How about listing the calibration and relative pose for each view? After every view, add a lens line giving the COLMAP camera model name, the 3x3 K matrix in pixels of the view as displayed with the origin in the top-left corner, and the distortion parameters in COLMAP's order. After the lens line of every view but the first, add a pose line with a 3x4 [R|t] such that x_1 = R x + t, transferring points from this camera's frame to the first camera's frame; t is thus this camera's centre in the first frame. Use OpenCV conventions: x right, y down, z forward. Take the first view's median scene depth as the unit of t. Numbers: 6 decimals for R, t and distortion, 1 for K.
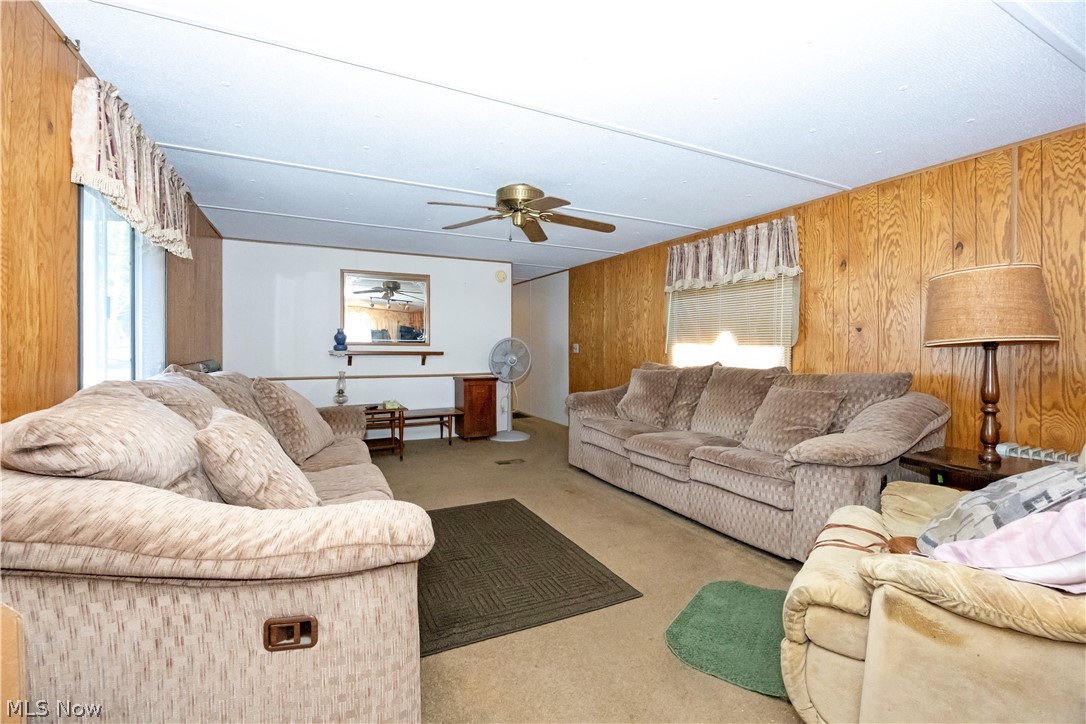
lens RADIAL K [[464.8, 0, 546.5], [0, 464.8, 355.5], [0, 0, 1]] dist [0.000617, -0.009946]
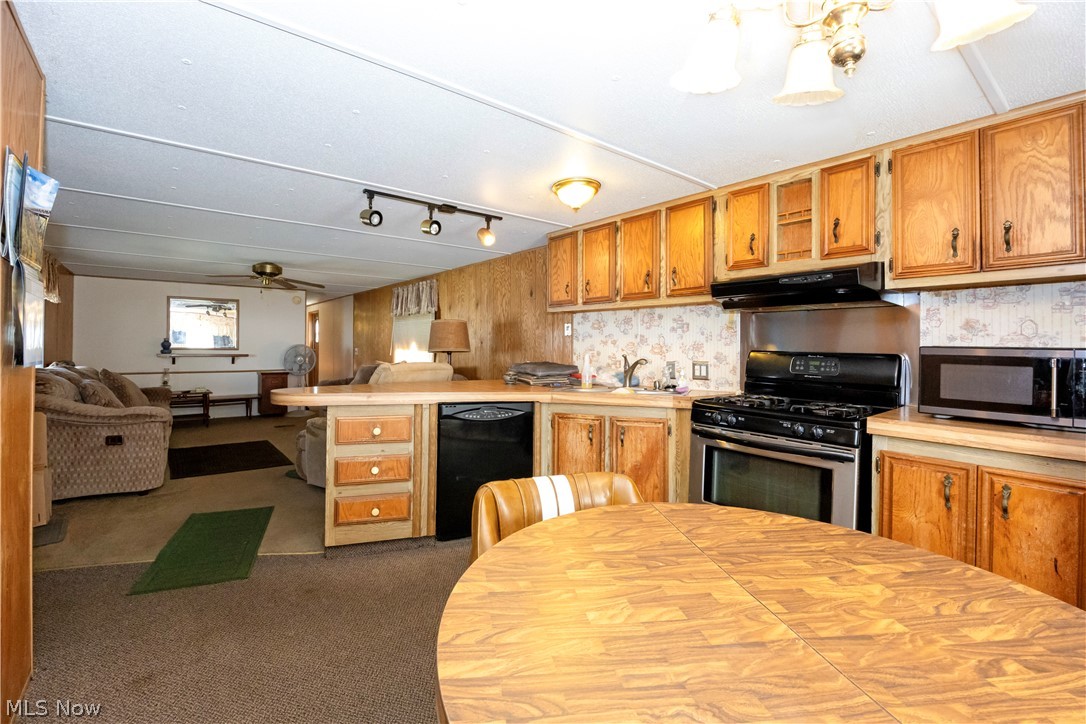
lens RADIAL K [[476.8, 0, 519.3], [0, 476.8, 355.8], [0, 0, 1]] dist [-0.001848, -0.012721]
pose [[0.985364, -0.002007, 0.170451, 0.374266], [0.002210, 0.999997, -0.001000, -0.000505], [-0.170448, 0.001362, 0.985366, -0.612745]]
